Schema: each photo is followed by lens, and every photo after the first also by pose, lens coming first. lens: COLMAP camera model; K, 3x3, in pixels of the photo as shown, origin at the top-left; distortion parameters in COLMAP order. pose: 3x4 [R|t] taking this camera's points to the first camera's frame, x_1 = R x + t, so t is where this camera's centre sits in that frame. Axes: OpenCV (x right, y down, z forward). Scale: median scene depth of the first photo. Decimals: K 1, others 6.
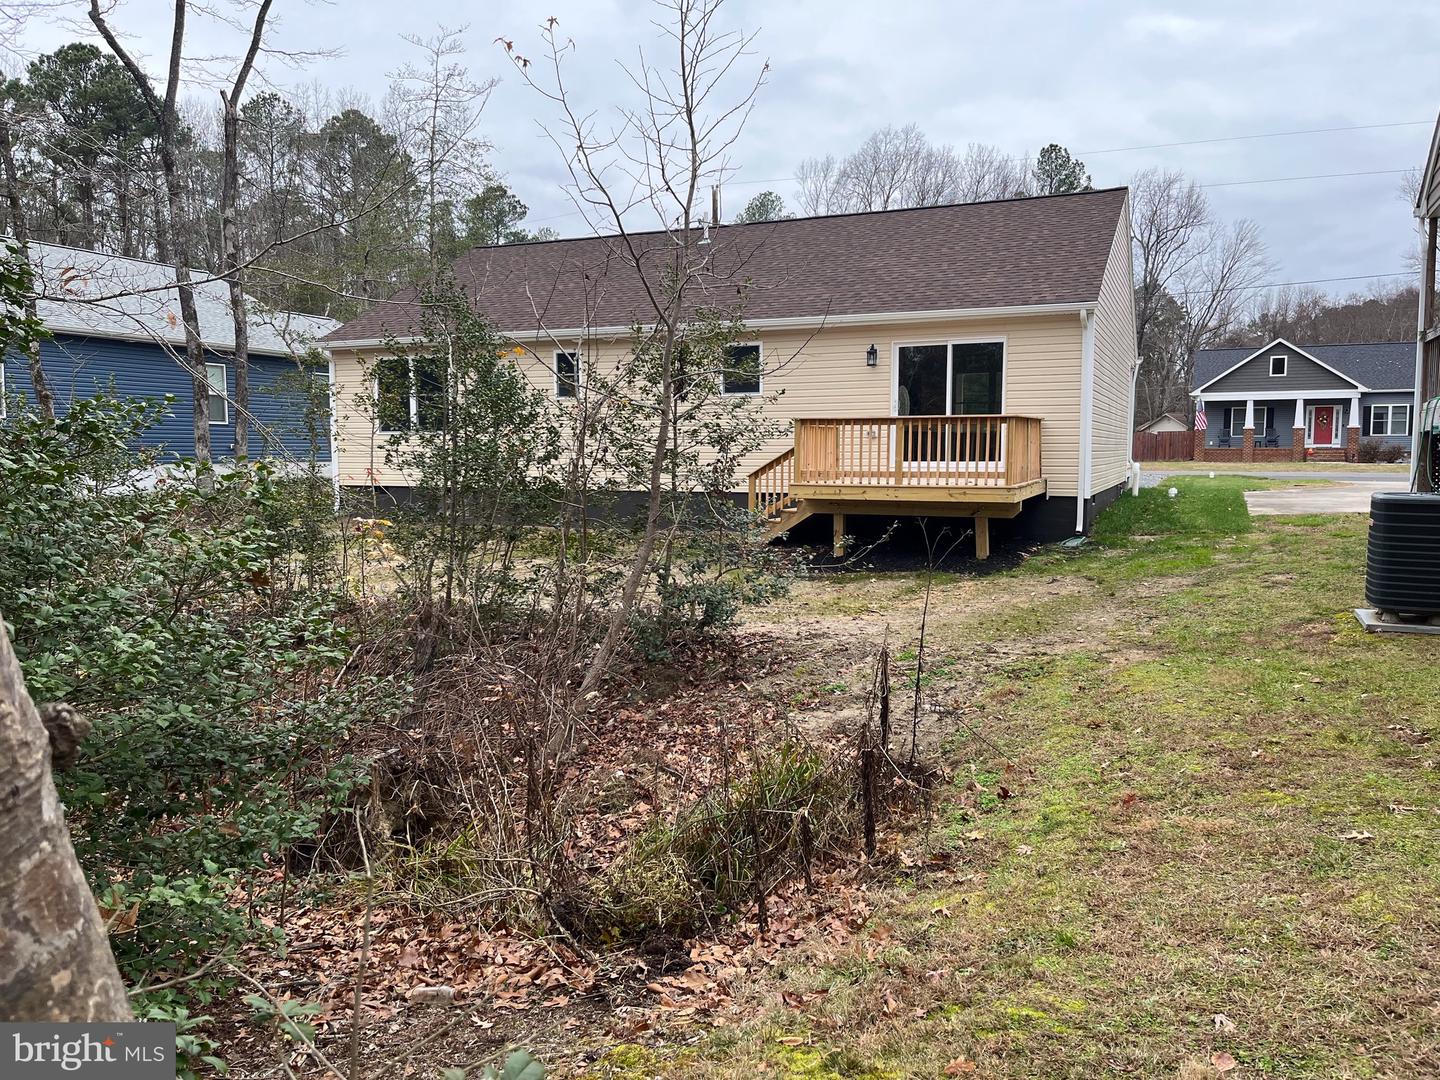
lens RADIAL K [[1103.1, 0, 720.0], [0, 1103.1, 540.0], [0, 0, 1]] dist [0.028179, -0.007938]
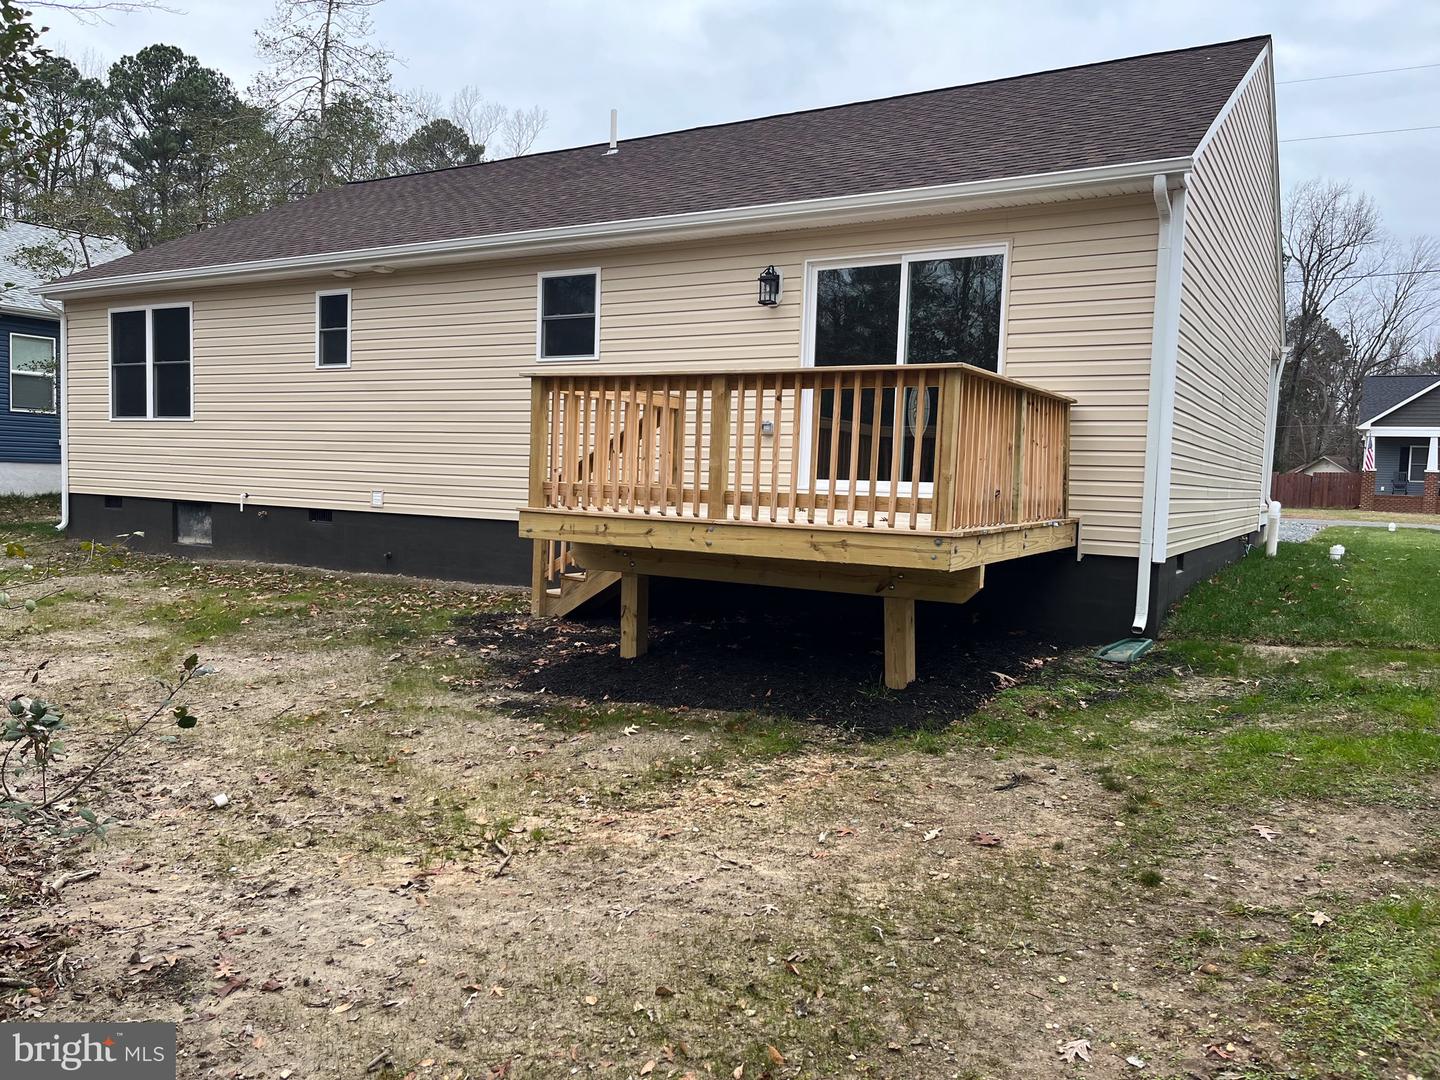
lens RADIAL K [[1081.0, 0, 720.0], [0, 1081.0, 540.0], [0, 0, 1]] dist [0.061355, -0.076825]
pose [[0.992001, 0.040218, -0.119648, 0.153374], [-0.043561, 0.998727, -0.025453, -0.020971], [0.118472, 0.030461, 0.992490, 0.387073]]
